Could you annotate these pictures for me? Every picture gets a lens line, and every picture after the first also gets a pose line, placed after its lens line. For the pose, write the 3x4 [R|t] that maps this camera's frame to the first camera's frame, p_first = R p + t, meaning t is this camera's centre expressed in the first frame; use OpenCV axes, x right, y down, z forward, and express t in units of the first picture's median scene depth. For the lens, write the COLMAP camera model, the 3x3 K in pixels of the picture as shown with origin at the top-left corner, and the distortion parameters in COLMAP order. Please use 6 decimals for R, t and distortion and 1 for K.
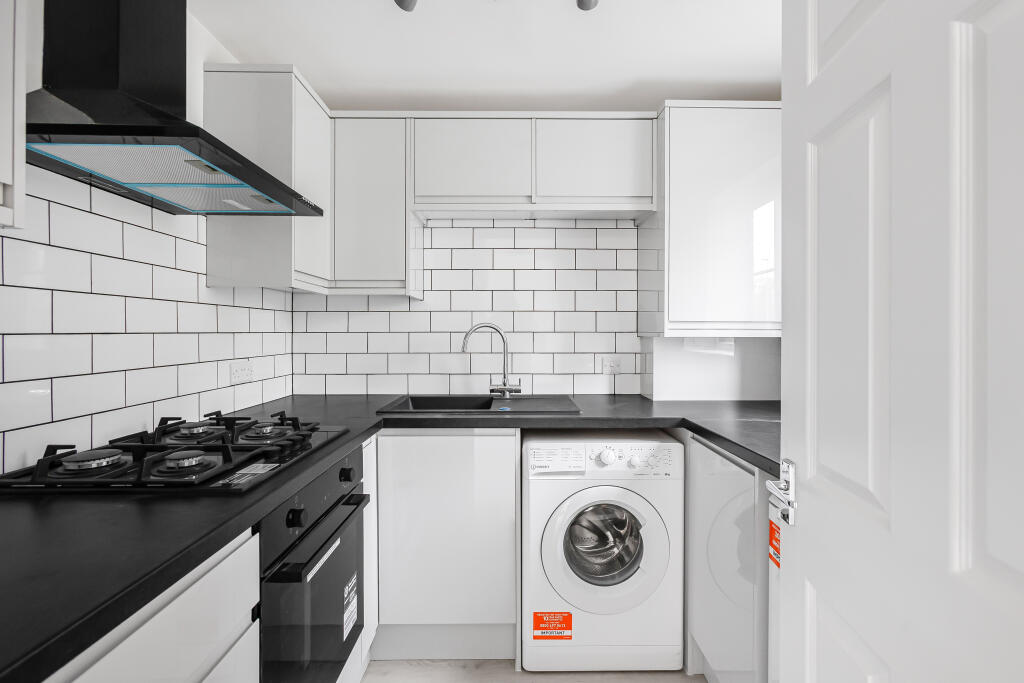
lens RADIAL K [[471.7, 0, 528.6], [0, 471.7, 354.6], [0, 0, 1]] dist [-0.017787, 0.019588]
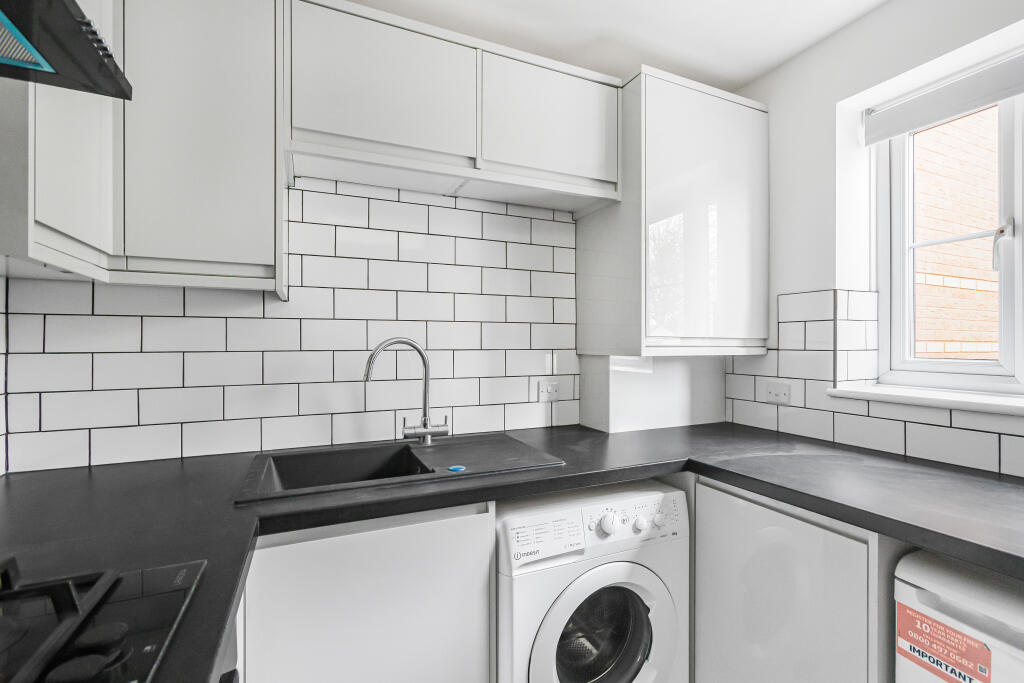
lens RADIAL K [[471.7, 0, 528.6], [0, 471.7, 354.6], [0, 0, 1]] dist [-0.017787, 0.019588]
pose [[0.917941, -0.009468, 0.396605, -0.182643], [0.020078, 0.999543, -0.022608, -0.022361], [-0.396210, 0.028716, 0.917711, 0.295243]]
